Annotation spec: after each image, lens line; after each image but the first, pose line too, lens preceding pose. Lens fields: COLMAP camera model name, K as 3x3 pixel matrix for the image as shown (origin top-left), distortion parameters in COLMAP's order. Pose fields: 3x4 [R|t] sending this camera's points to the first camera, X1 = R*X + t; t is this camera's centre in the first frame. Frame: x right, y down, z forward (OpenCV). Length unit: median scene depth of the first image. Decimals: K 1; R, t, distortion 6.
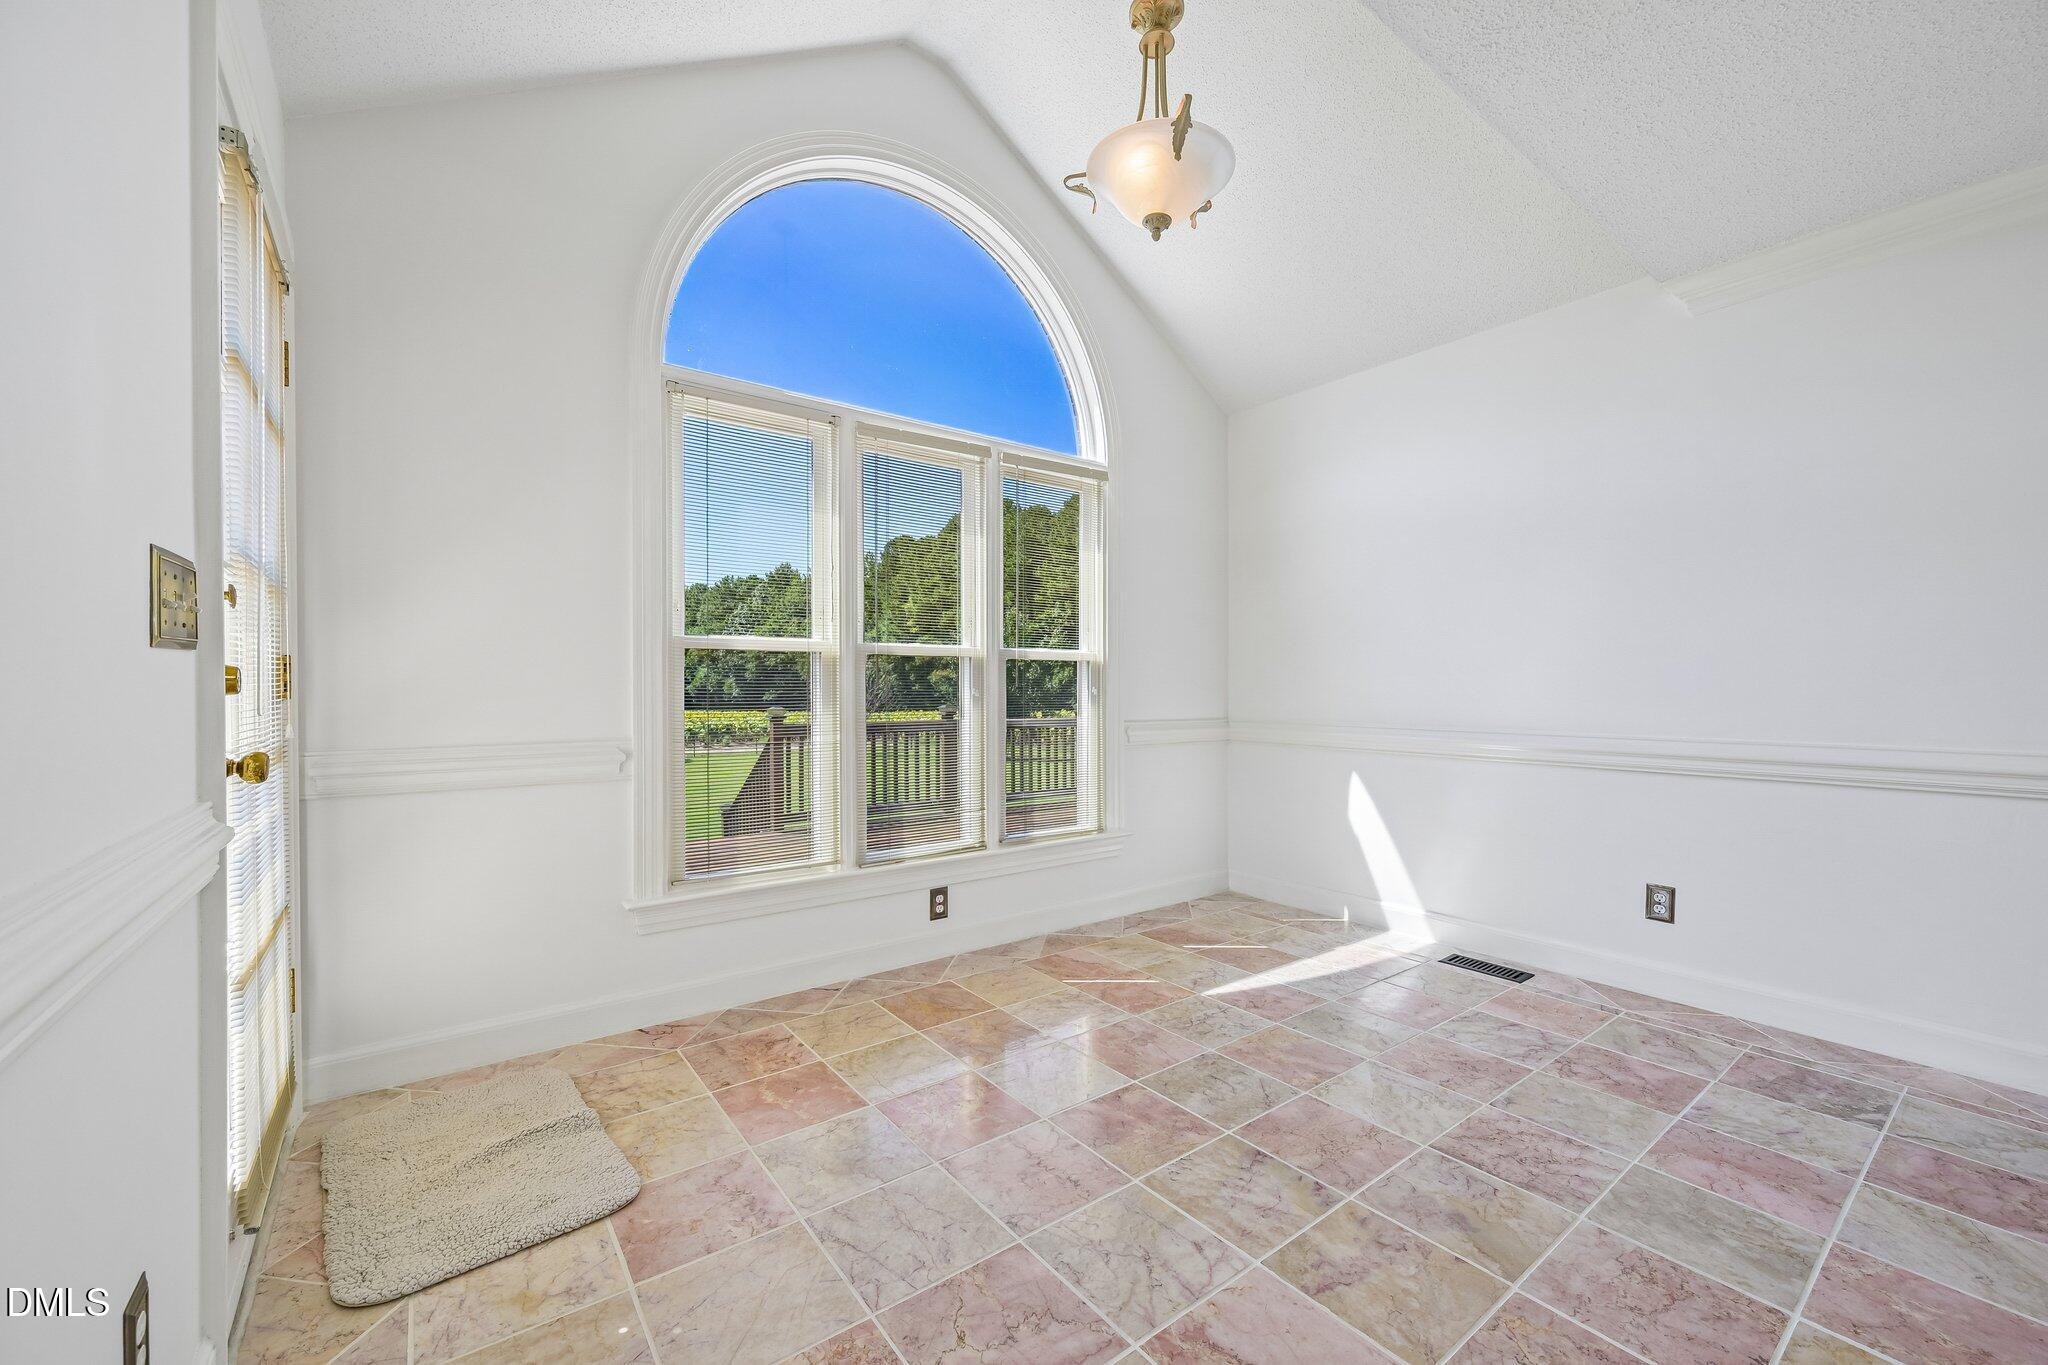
lens RADIAL K [[808.2, 0, 1020.9], [0, 808.2, 695.2], [0, 0, 1]] dist [-0.001522, 0.000478]
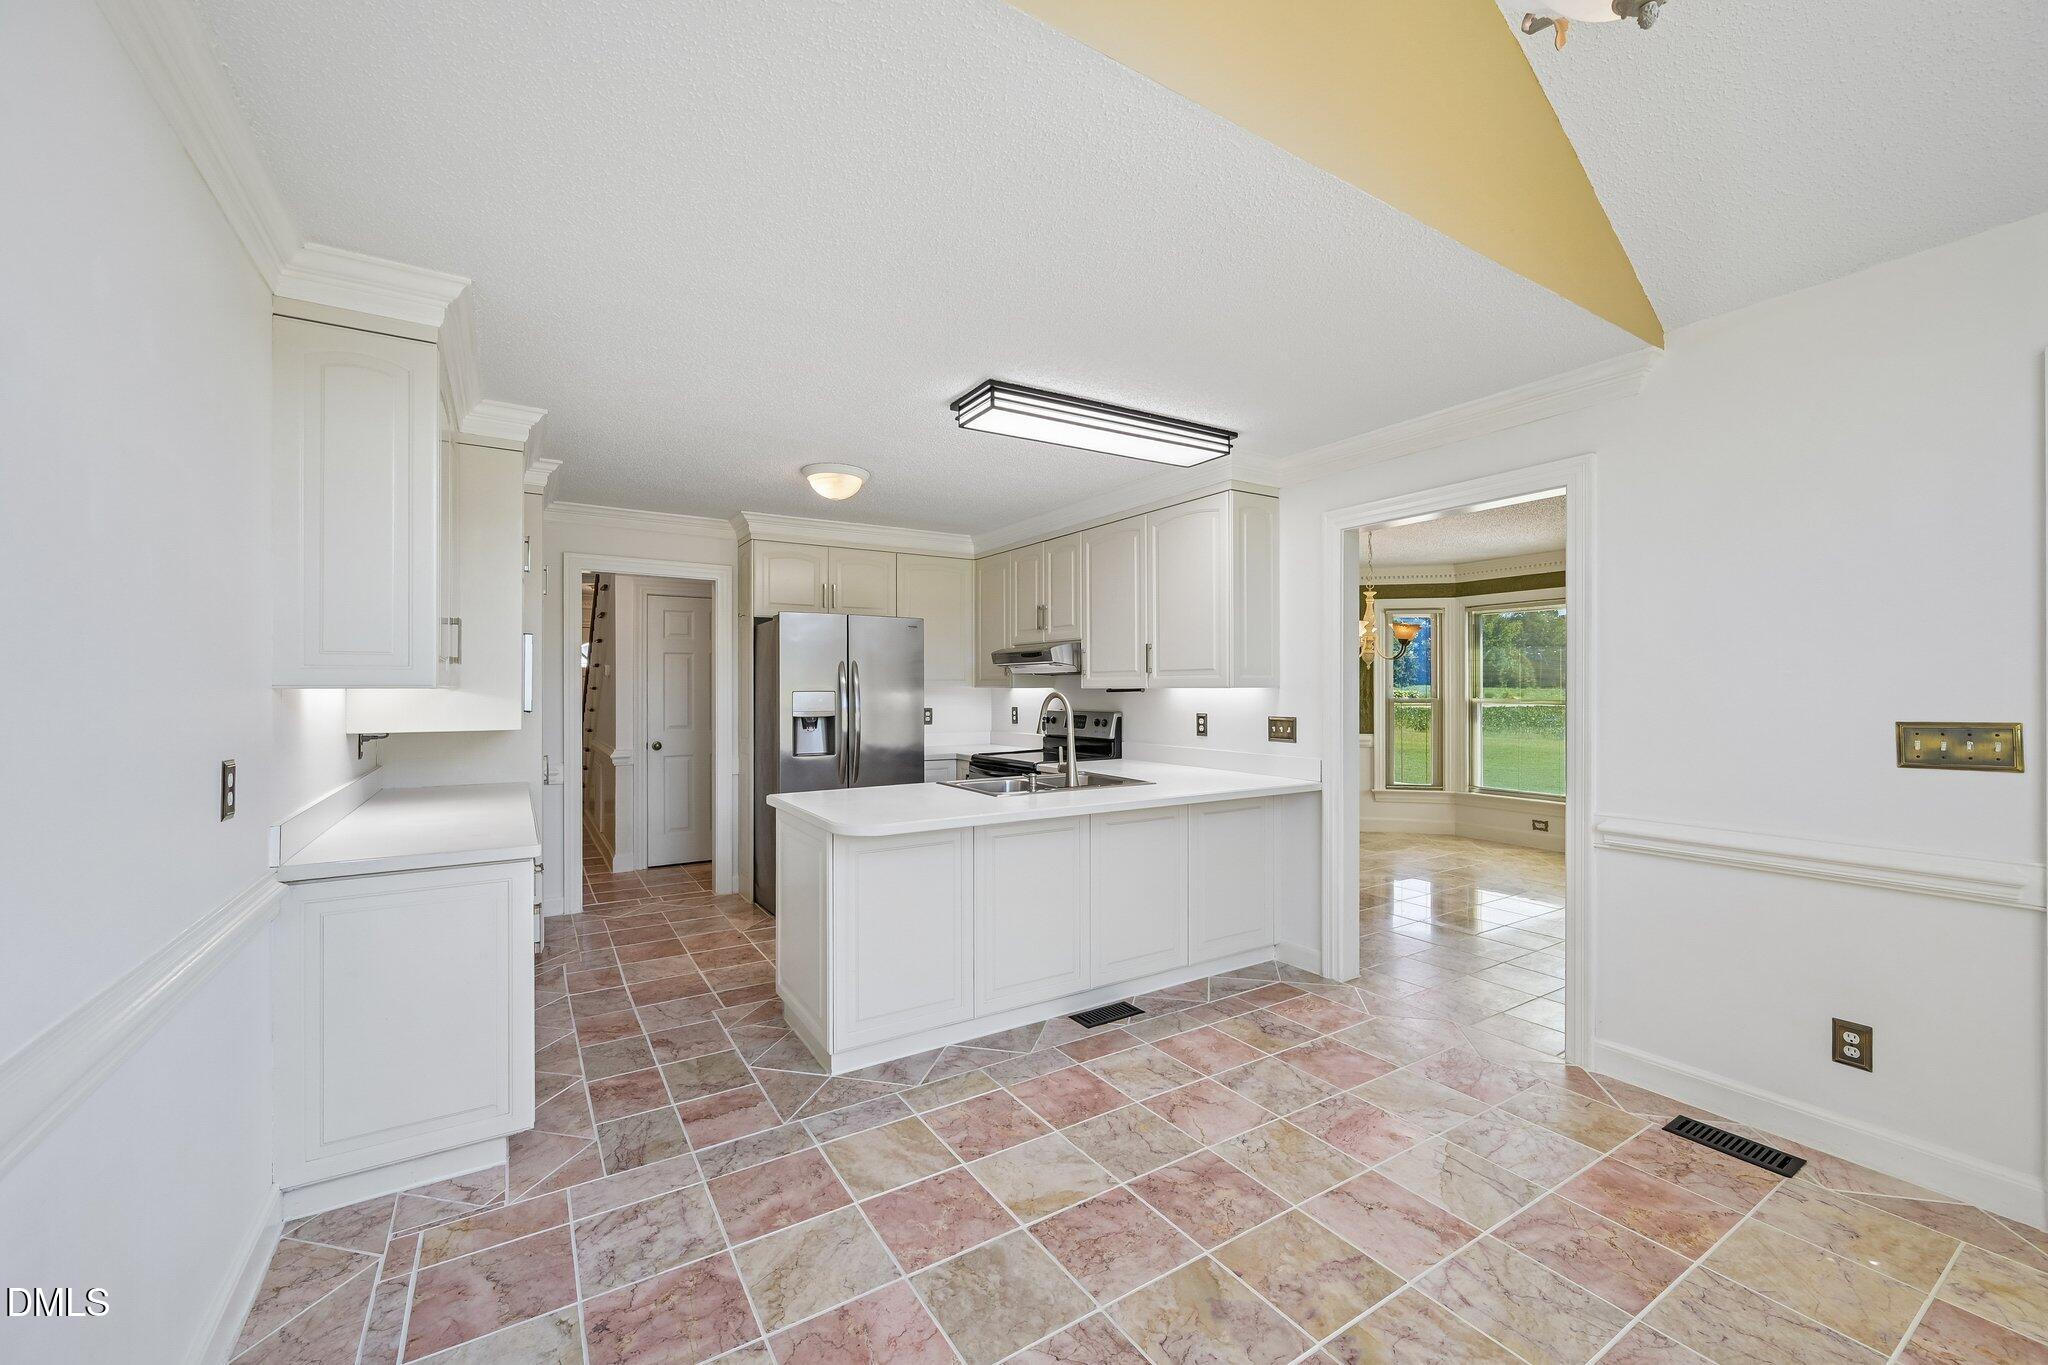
lens RADIAL K [[808.2, 0, 1032.5], [0, 808.2, 684.7], [0, 0, 1]] dist [-0.001522, 0.000478]
pose [[-0.997269, 0.000520, 0.073857, 0.701503], [0.000882, 0.999988, 0.004866, -0.181485], [-0.073854, 0.004918, -0.997257, 2.054363]]
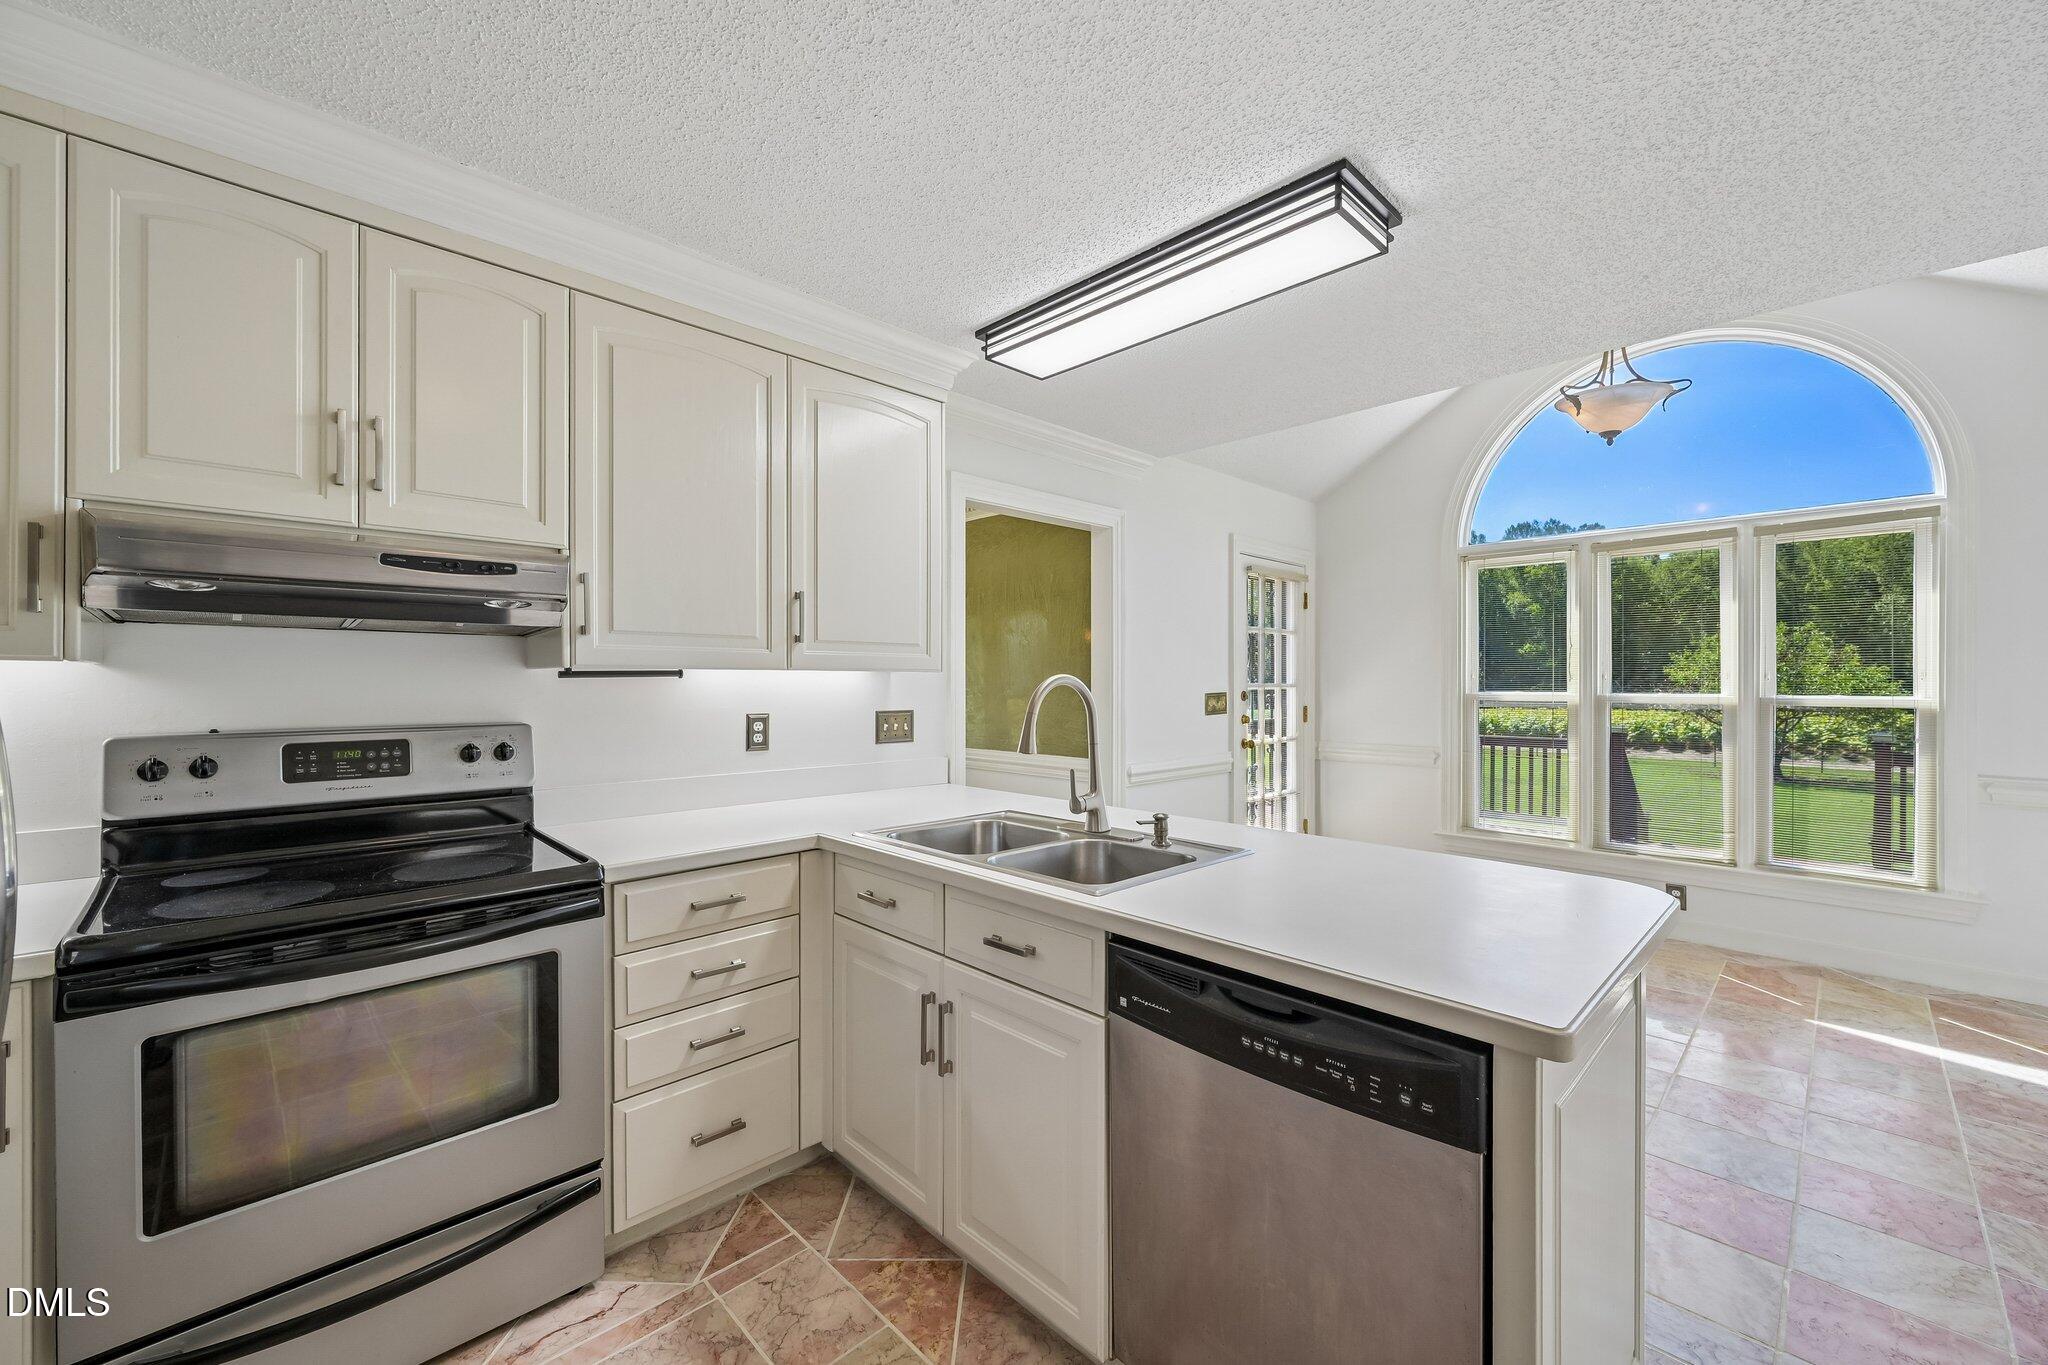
lens RADIAL K [[808.2, 0, 1025.6], [0, 808.2, 684.7], [0, 0, 1]] dist [-0.001522, 0.000478]
pose [[0.126580, 0.001782, -0.991955, 2.025593], [-0.009656, 0.999953, 0.000564, -0.135281], [0.991909, 0.009507, 0.126591, -0.367802]]
